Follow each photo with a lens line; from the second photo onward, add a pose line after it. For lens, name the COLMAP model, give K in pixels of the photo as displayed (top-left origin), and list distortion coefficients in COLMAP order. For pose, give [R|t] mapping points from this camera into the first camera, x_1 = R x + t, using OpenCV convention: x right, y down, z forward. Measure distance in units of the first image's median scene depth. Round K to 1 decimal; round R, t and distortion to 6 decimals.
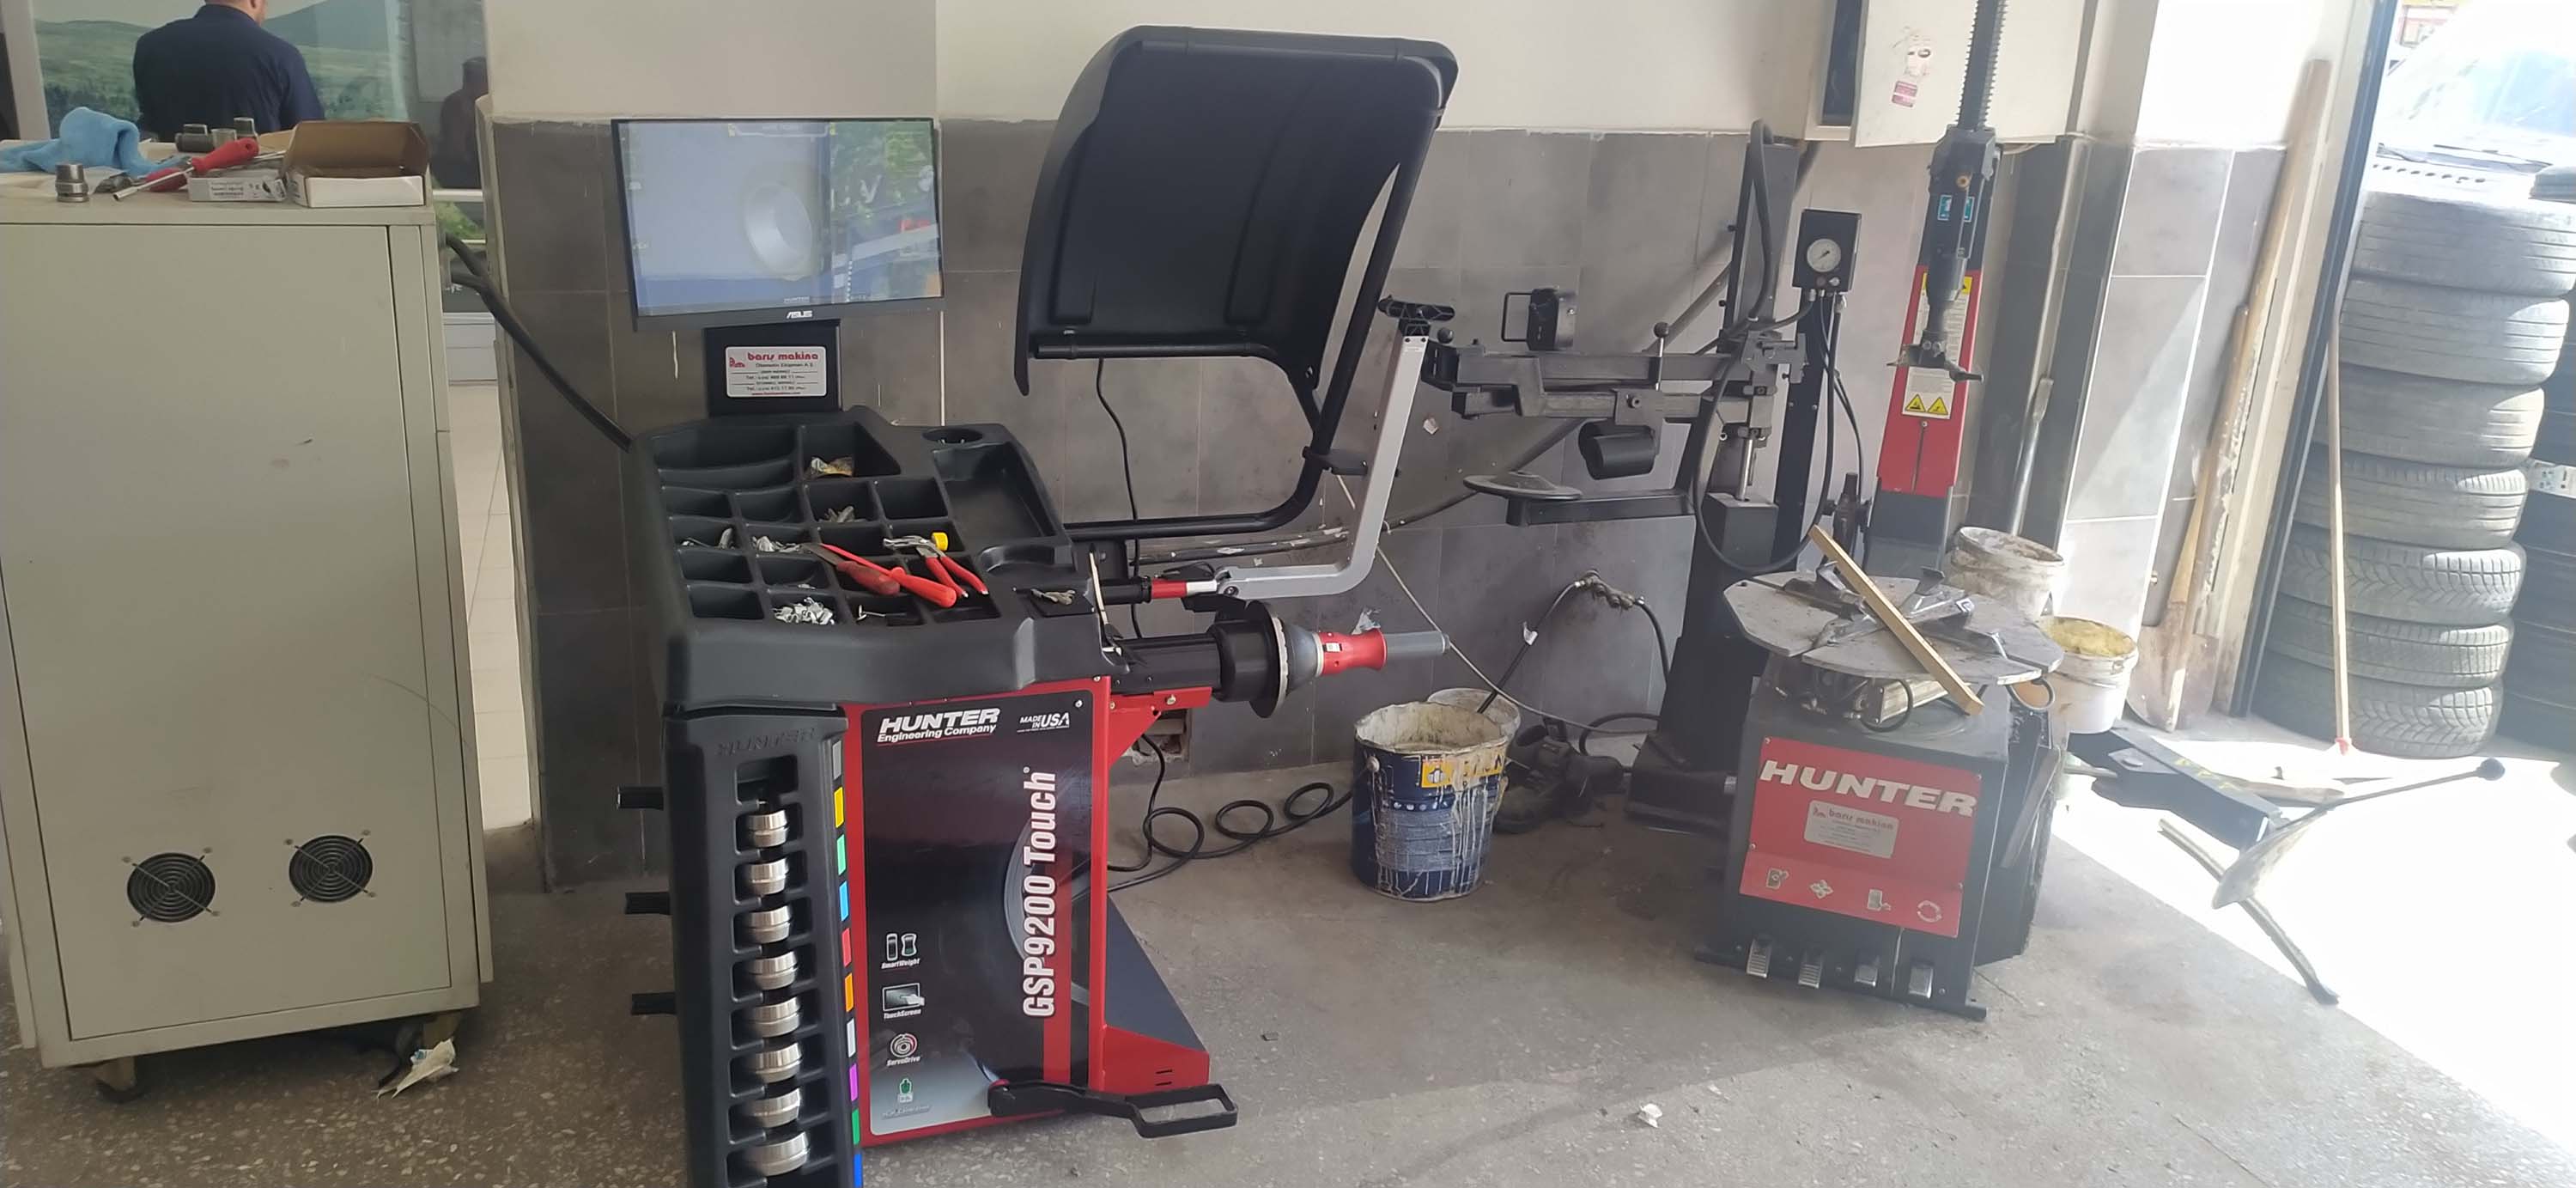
lens RADIAL K [[1975.1, 0, 1288.0], [0, 1975.1, 594.0], [0, 0, 1]] dist [0.007443, 0.001940]
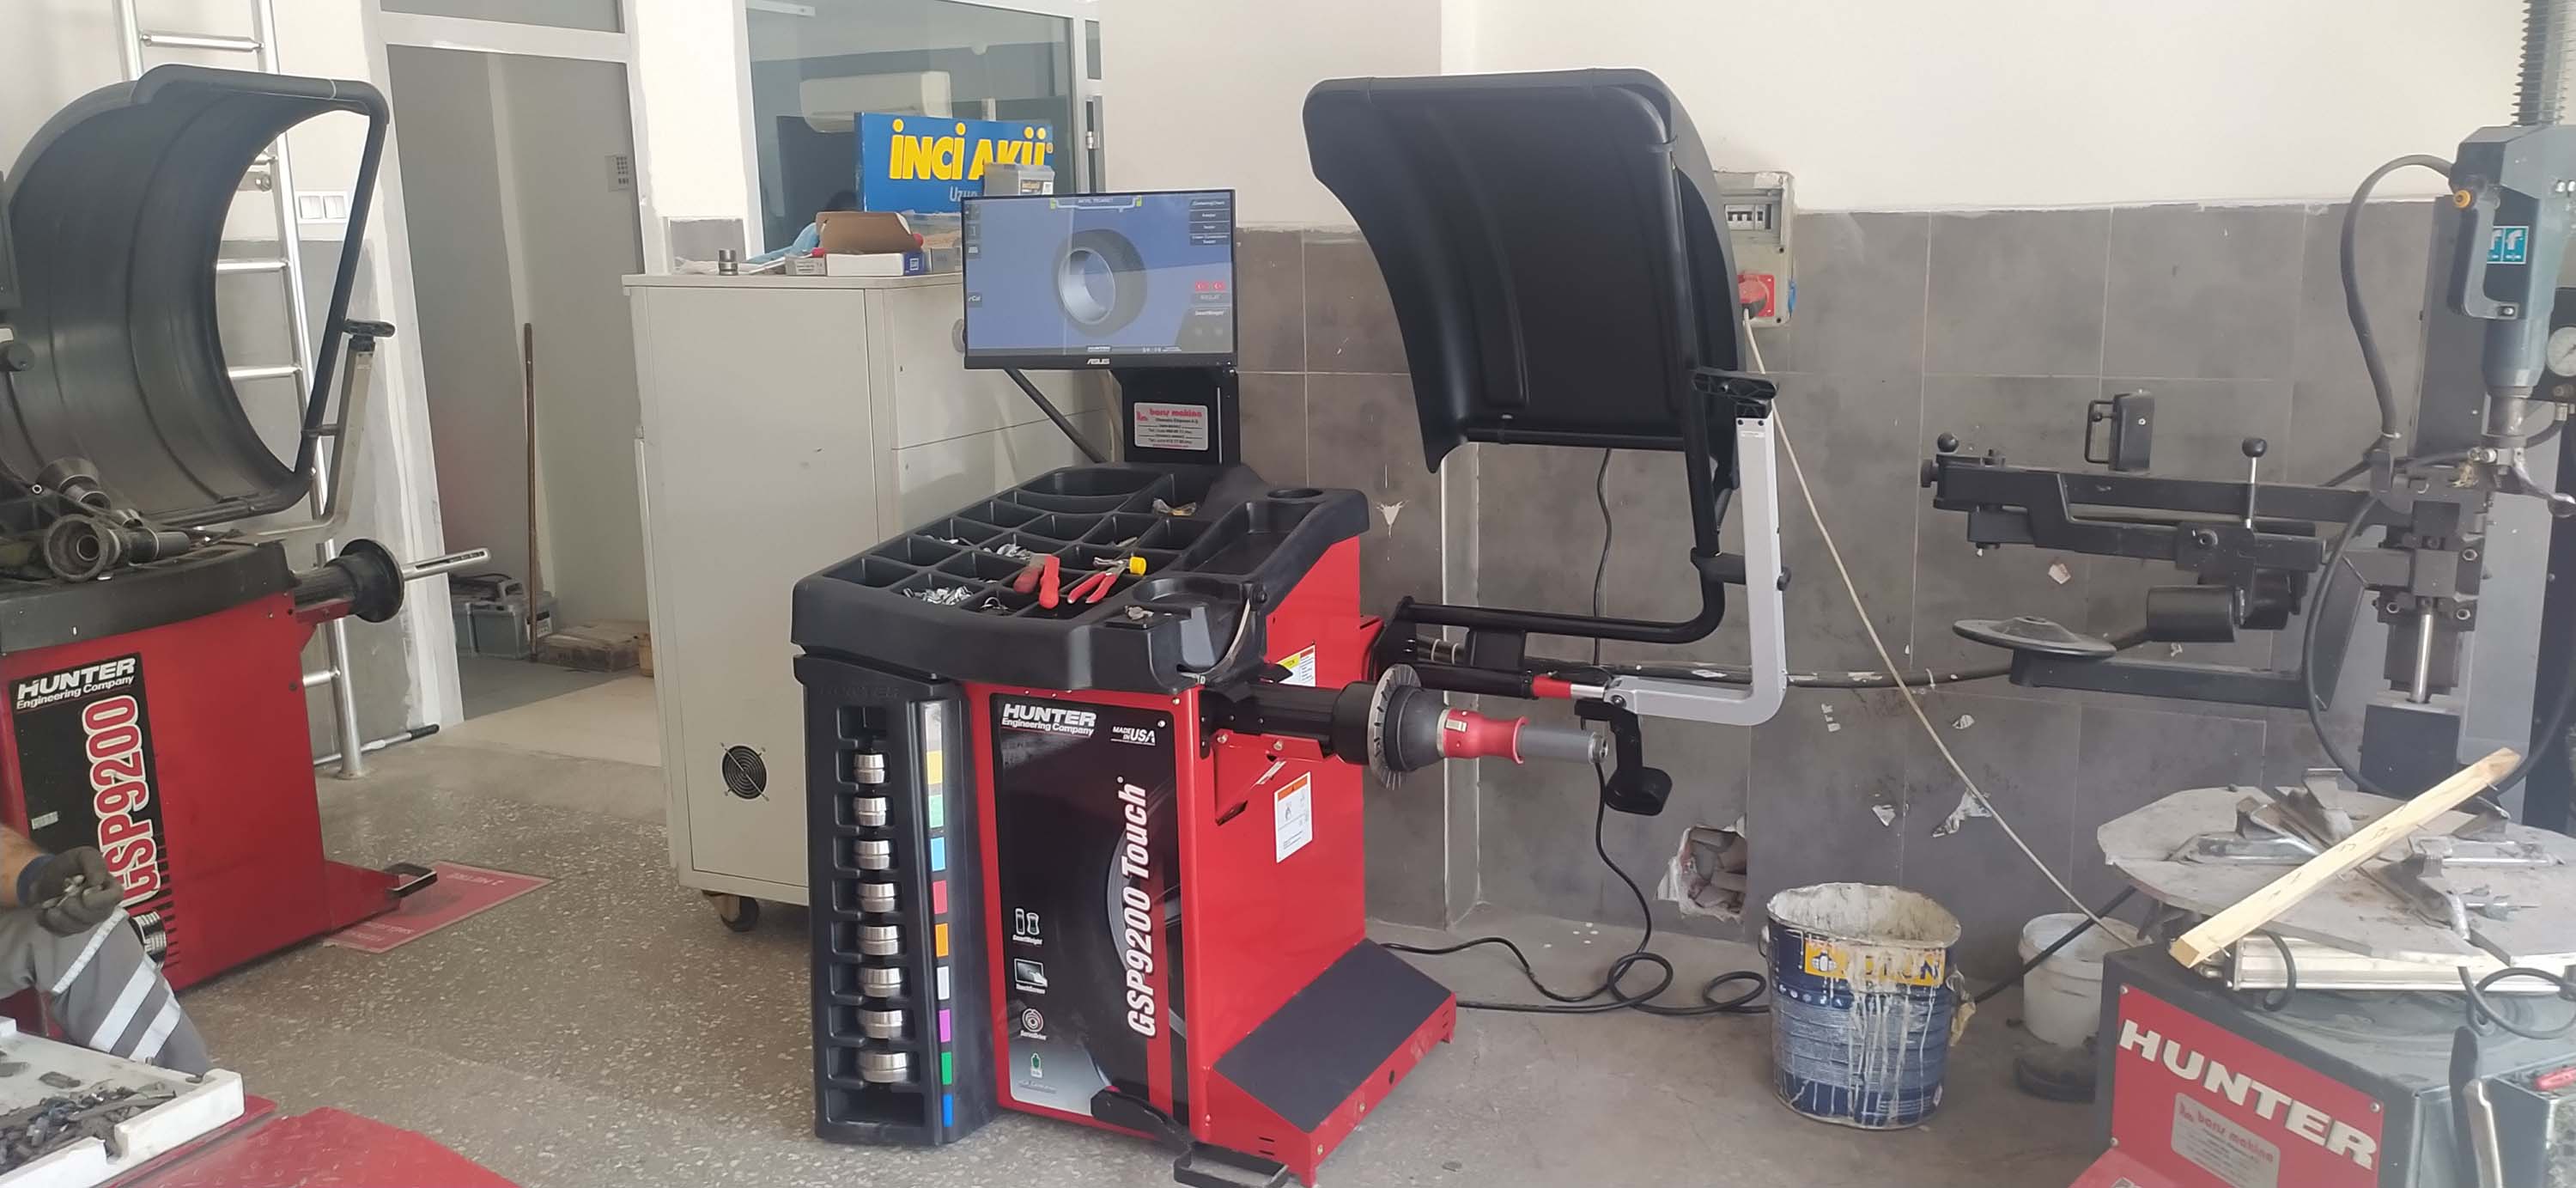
lens RADIAL K [[1958.3, 0, 1288.0], [0, 1958.3, 594.0], [0, 0, 1]] dist [0.027930, -0.003847]
pose [[0.661560, 0.080670, -0.745540, 0.669561], [-0.176430, 0.983033, -0.050189, 0.027614], [0.728842, 0.164738, 0.664568, 0.344289]]
